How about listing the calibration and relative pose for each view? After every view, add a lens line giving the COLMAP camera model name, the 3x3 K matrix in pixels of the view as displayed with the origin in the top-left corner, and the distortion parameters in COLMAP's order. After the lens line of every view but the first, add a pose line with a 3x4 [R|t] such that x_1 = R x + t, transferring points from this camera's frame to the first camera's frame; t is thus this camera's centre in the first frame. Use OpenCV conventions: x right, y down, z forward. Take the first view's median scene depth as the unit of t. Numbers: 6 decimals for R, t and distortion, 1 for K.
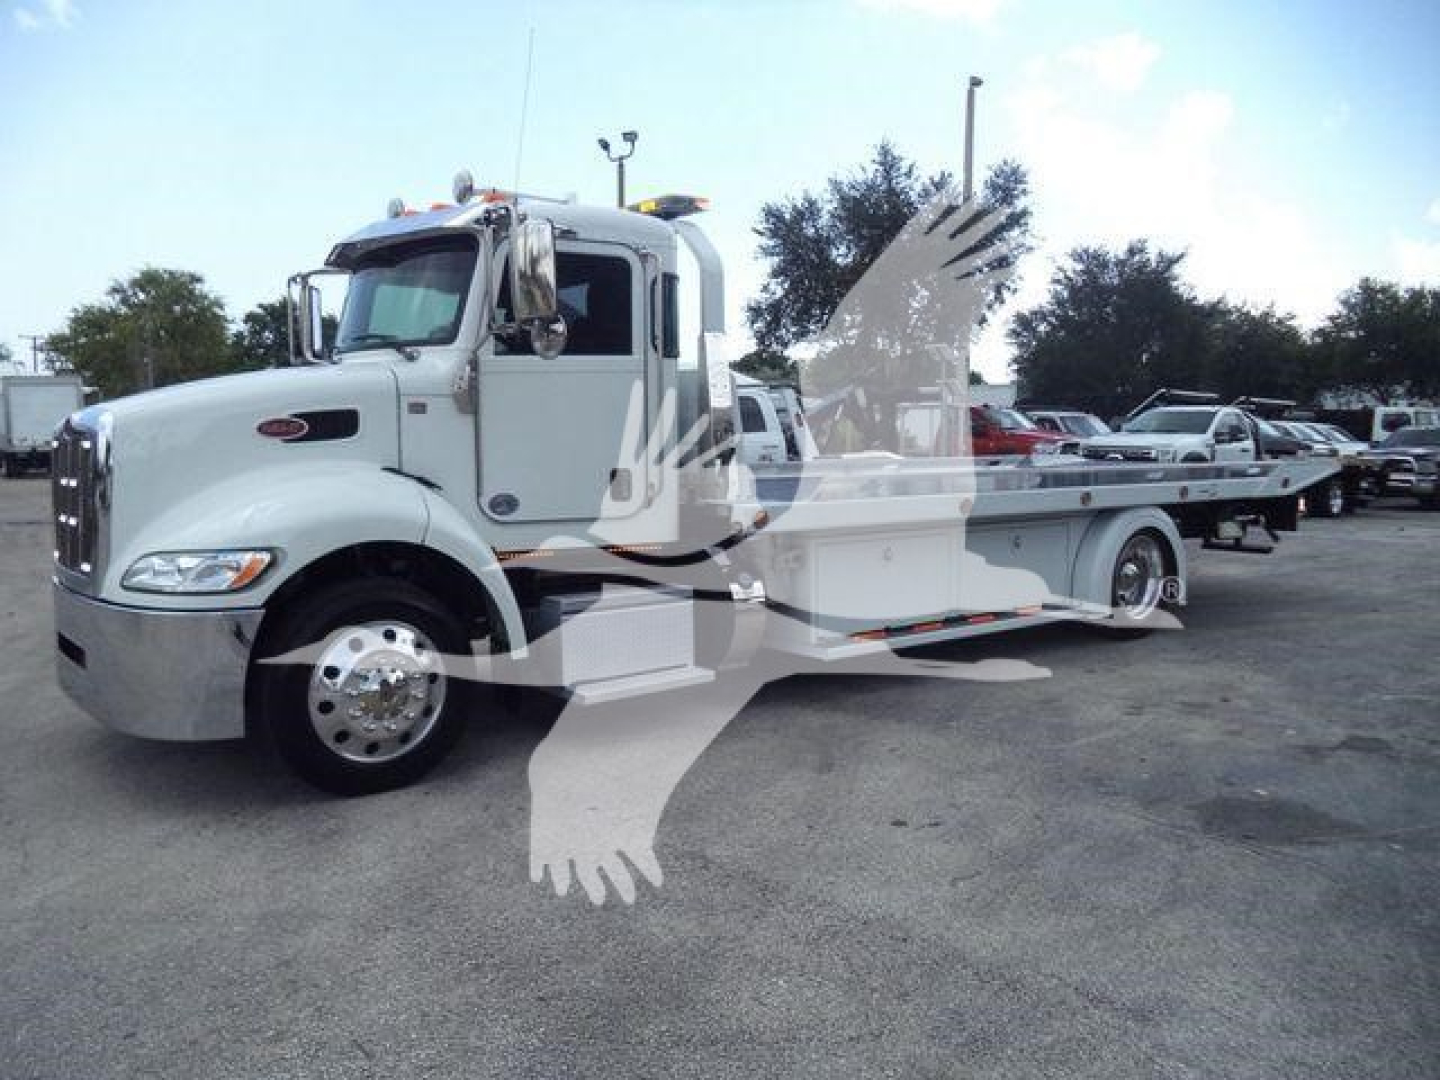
lens RADIAL K [[1169.1, 0, 720.0], [0, 1169.1, 544.6], [0, 0, 1]] dist [-0.038721, 0.005765]
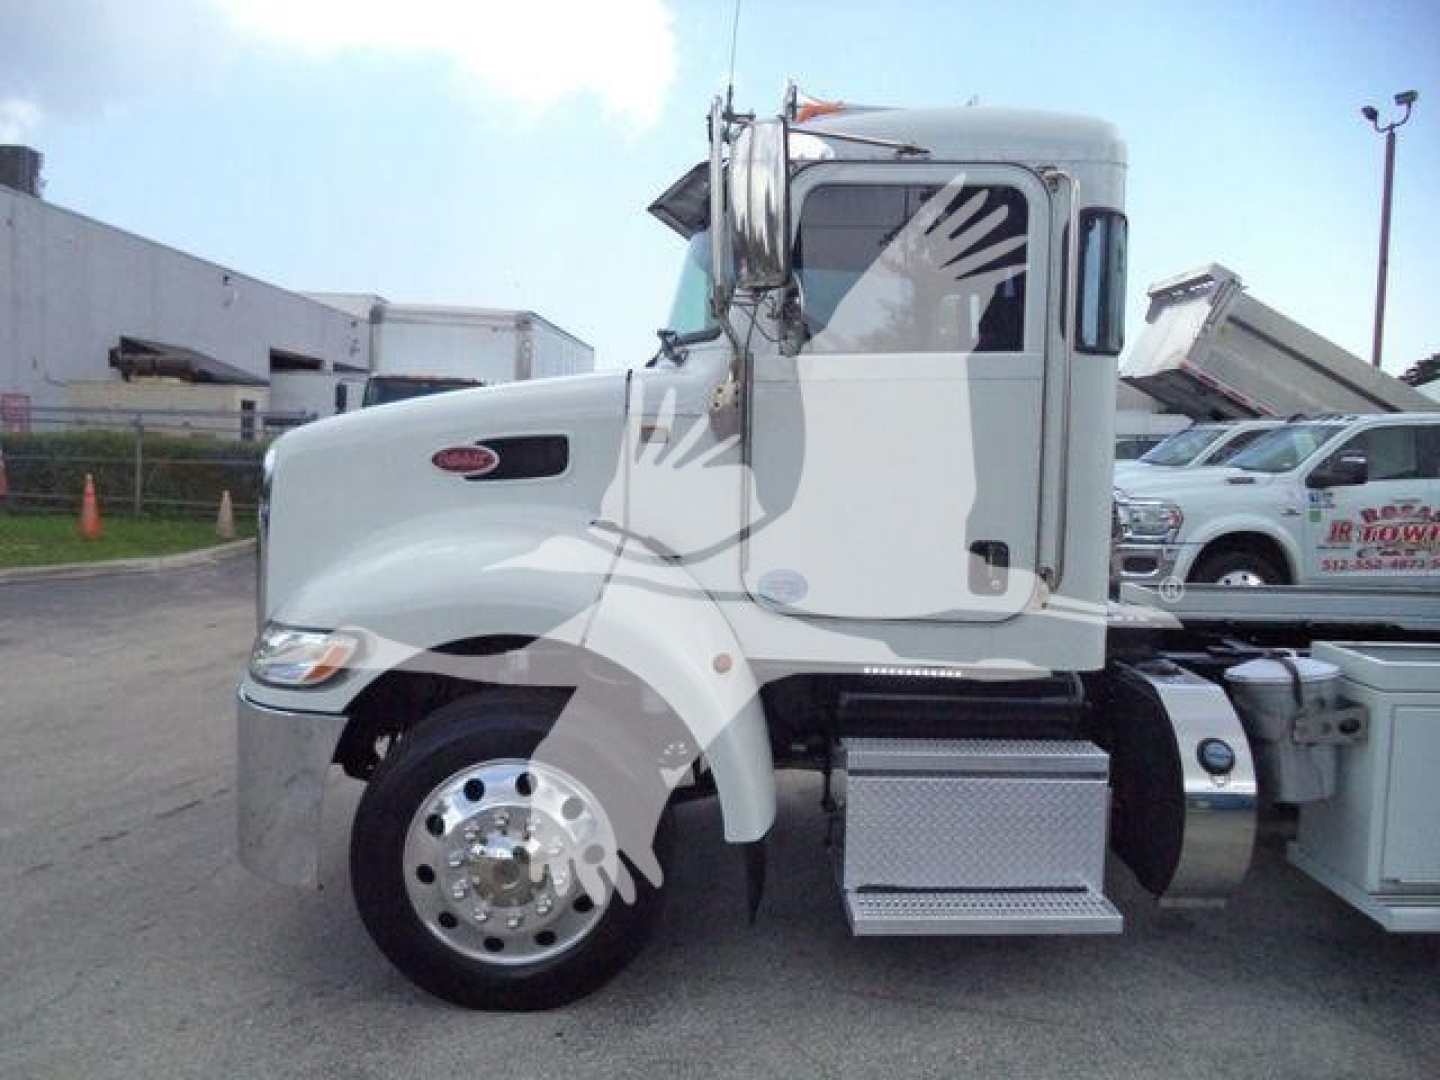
lens RADIAL K [[1169.1, 0, 710.9], [0, 1169.1, 578.3], [0, 0, 1]] dist [-0.038721, 0.005765]
pose [[0.805470, 0.081507, -0.587005, 0.108815], [-0.076379, 0.996514, 0.033564, -0.040924], [0.587694, 0.017800, 0.808887, 0.329232]]
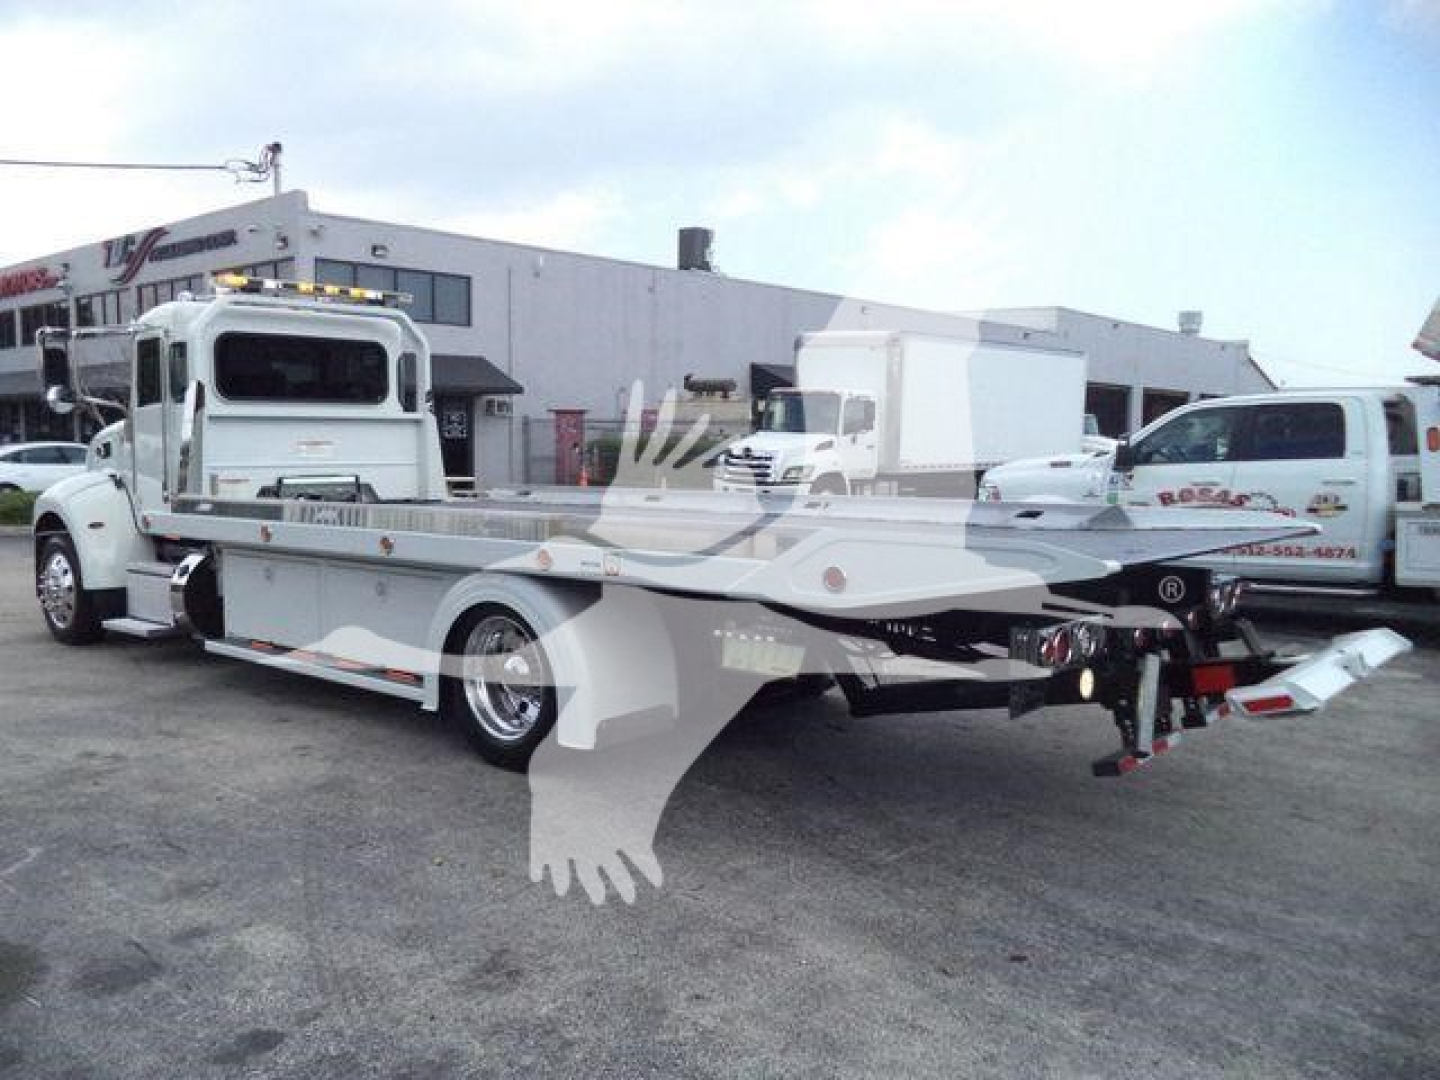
lens RADIAL K [[1169.1, 0, 729.8], [0, 1169.1, 551.2], [0, 0, 1]] dist [-0.038721, 0.005765]
pose [[0.220366, 0.093599, -0.970916, 1.105741], [-0.096902, 0.992562, 0.073692, -0.113366], [0.970592, 0.077844, 0.227797, 1.026321]]
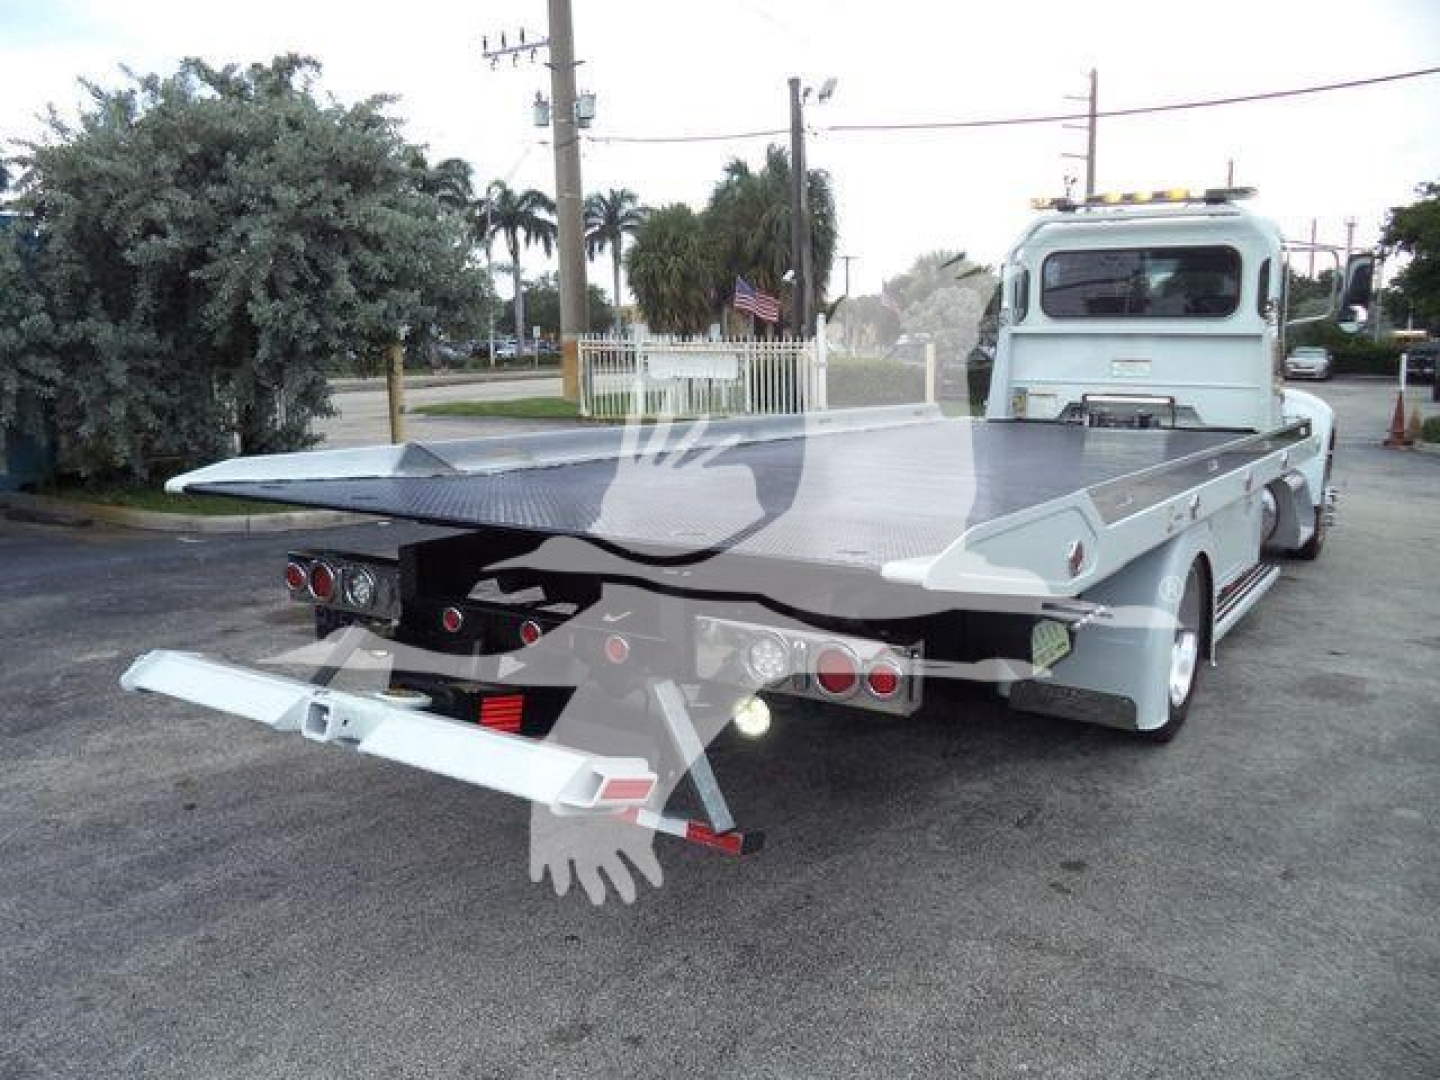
lens RADIAL K [[1169.1, 0, 724.1], [0, 1169.1, 554.6], [0, 0, 1]] dist [-0.038721, 0.005765]
pose [[-0.939644, 0.056481, -0.337459, 0.644570], [-0.036653, 0.963990, 0.263402, -0.193234], [0.340184, 0.259873, -0.903737, 1.788288]]
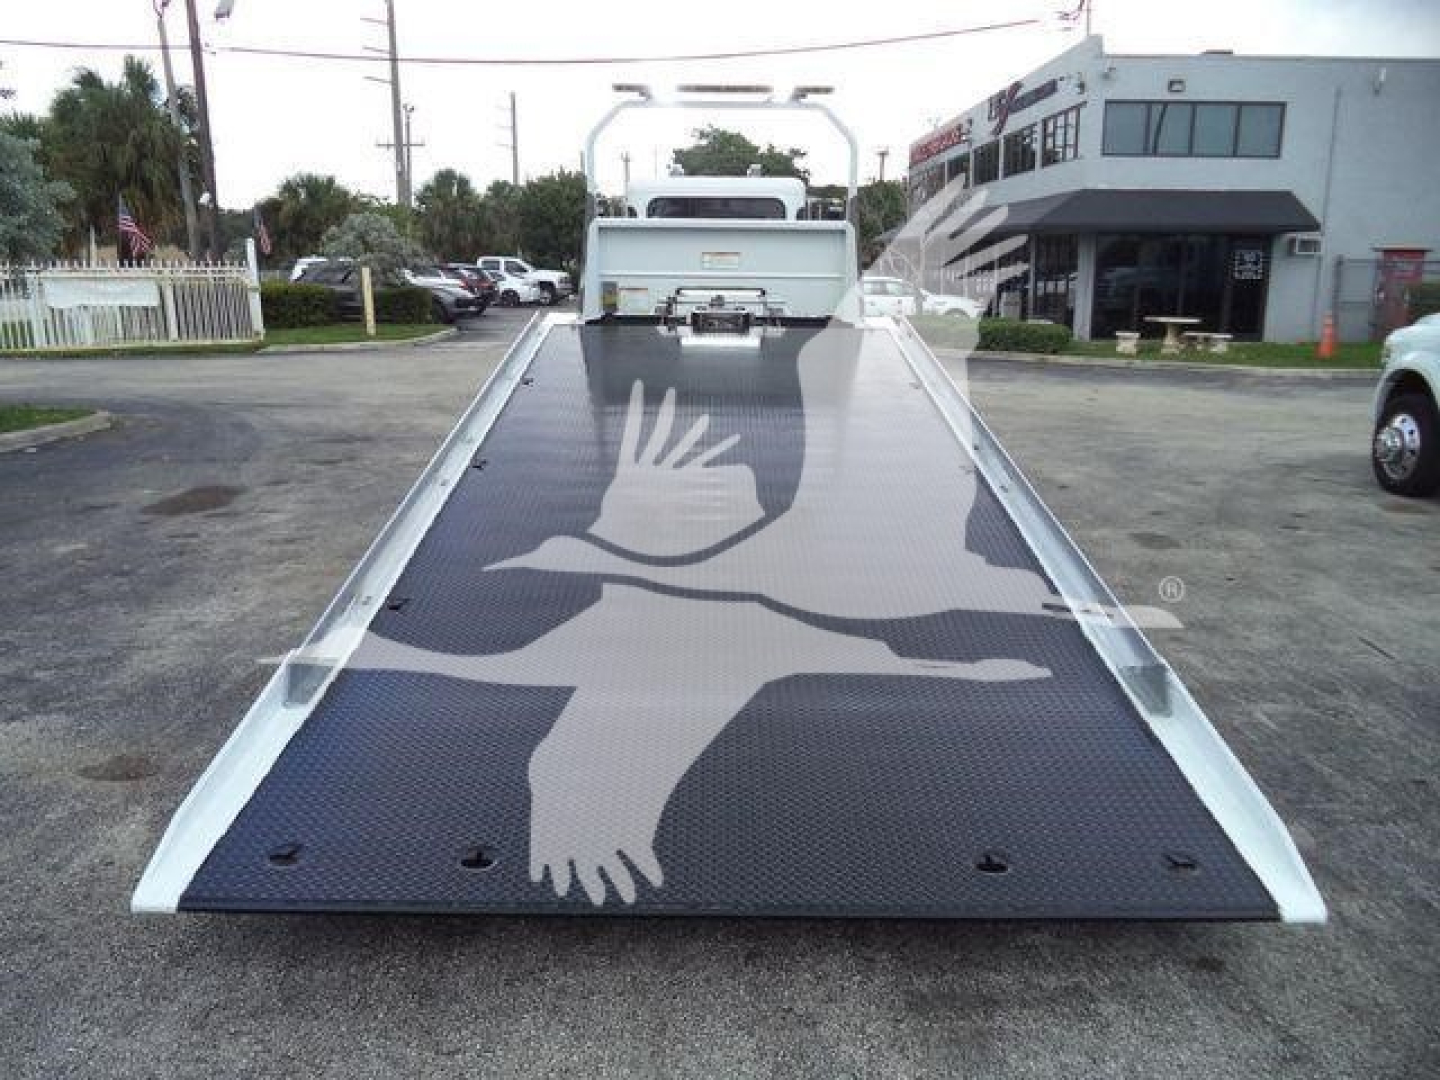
lens RADIAL K [[1169.1, 0, 704.4], [0, 1169.1, 576.8], [0, 0, 1]] dist [-0.038721, 0.005765]
pose [[-0.600064, 0.198256, -0.774996, 1.197531], [-0.082367, 0.948341, 0.306375, -0.195152], [0.795700, 0.247679, -0.552735, 1.836378]]
